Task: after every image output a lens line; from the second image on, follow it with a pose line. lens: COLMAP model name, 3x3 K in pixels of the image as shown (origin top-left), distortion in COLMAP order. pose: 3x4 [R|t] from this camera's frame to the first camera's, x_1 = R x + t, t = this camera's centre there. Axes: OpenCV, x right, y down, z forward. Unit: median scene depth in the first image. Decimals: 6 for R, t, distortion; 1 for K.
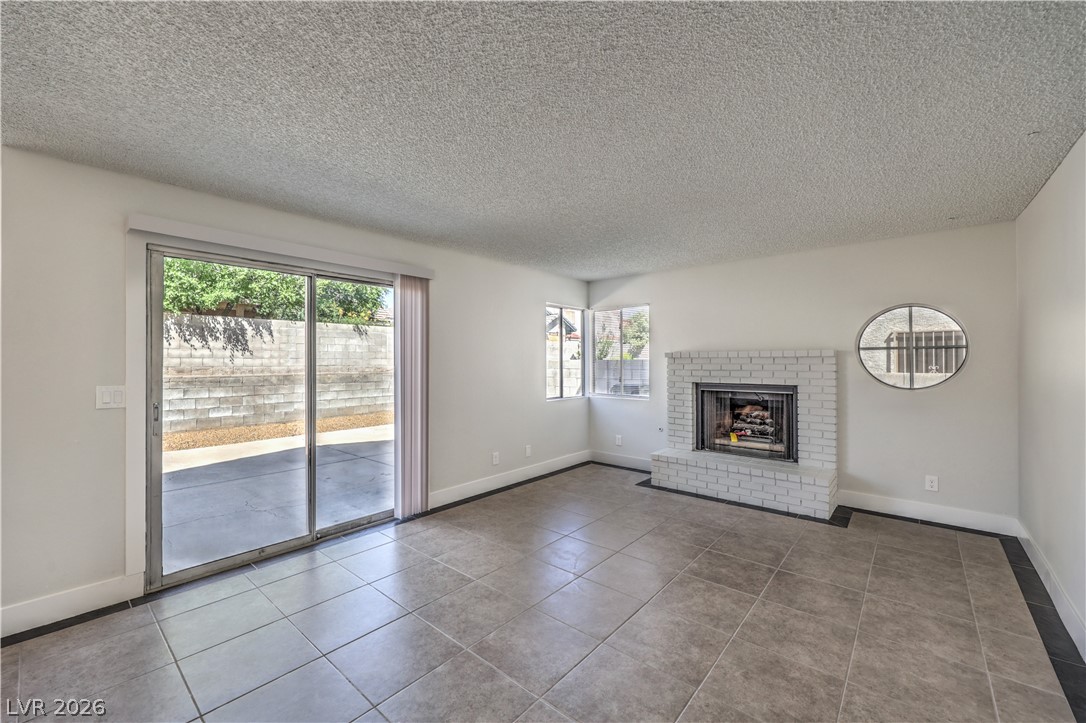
lens RADIAL K [[434.4, 0, 541.3], [0, 434.4, 360.2], [0, 0, 1]] dist [0.001252, -0.000150]
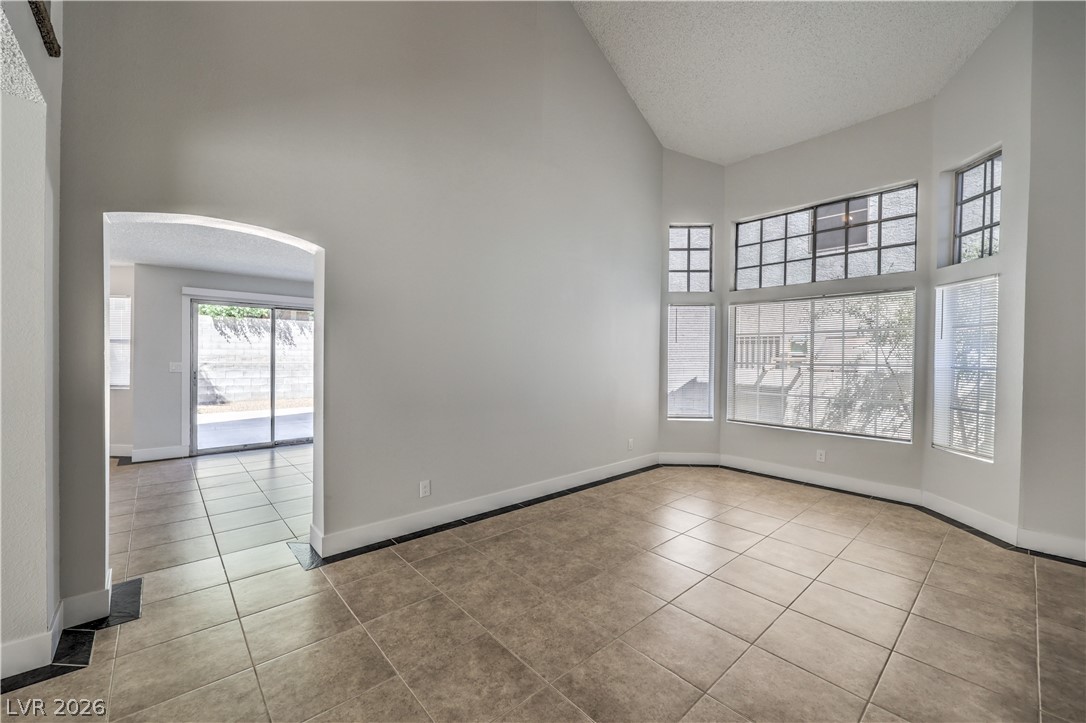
lens RADIAL K [[433.4, 0, 544.8], [0, 433.4, 359.8], [0, 0, 1]] dist [-0.001490, -0.000040]
pose [[0.991536, 0.014113, -0.129060, 0.627826], [-0.012432, 0.999827, 0.013816, -0.005253], [0.129233, -0.012095, 0.991541, -0.514448]]
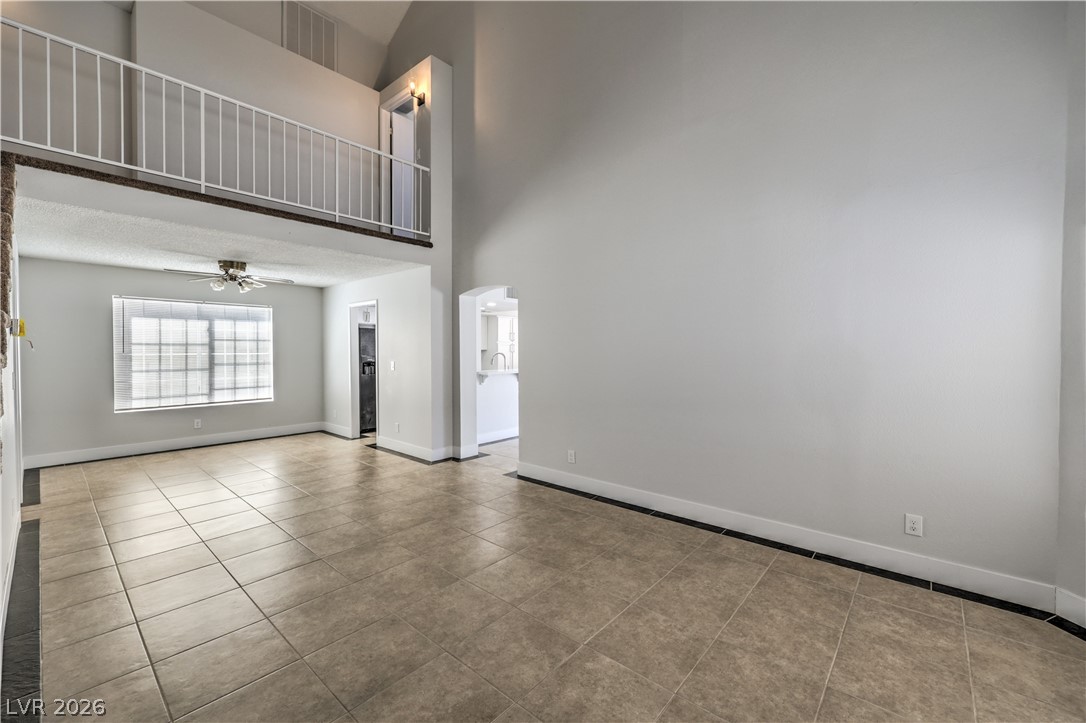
lens RADIAL K [[441.4, 0, 542.0], [0, 441.4, 355.2], [0, 0, 1]] dist [-0.000741, -0.000168]
pose [[-0.010077, 0.014699, -0.999841, 1.279925], [0.003168, 0.999887, 0.014667, -0.008655], [0.999944, -0.003020, -0.010123, 0.122621]]
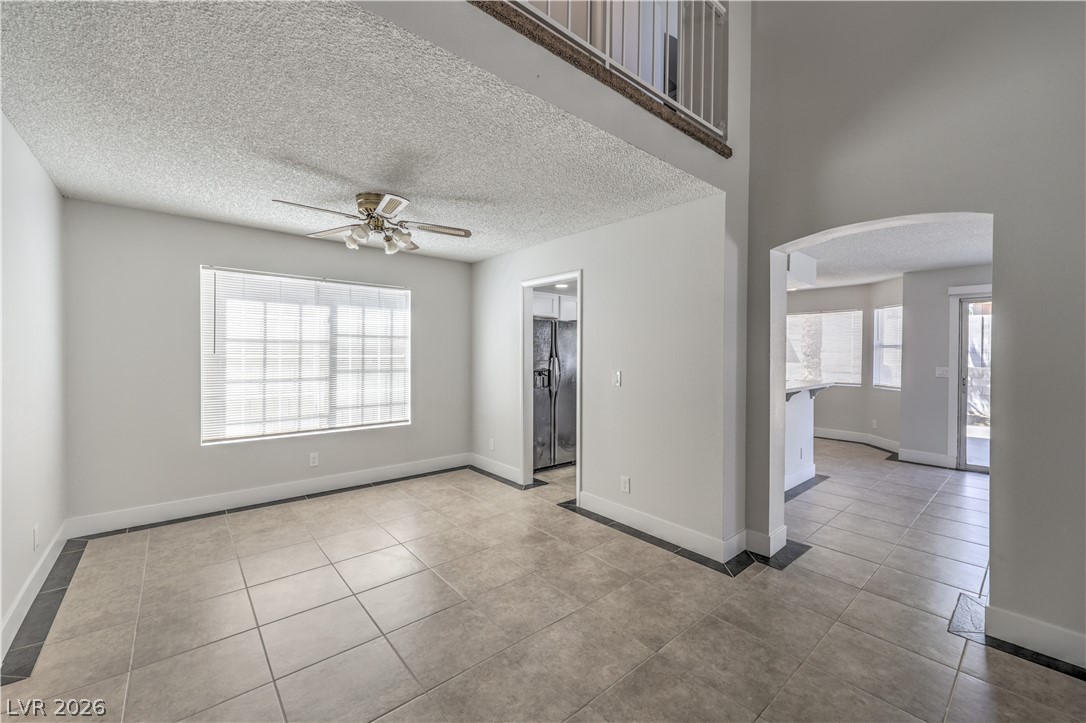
lens RADIAL K [[431.0, 0, 541.6], [0, 431.0, 356.8], [0, 0, 1]] dist [-0.000623, -0.000101]
pose [[-0.155830, 0.008504, -0.987747, 0.753789], [-0.003354, 0.999953, 0.009139, -0.003961], [0.987778, 0.004737, -0.155794, -0.337582]]
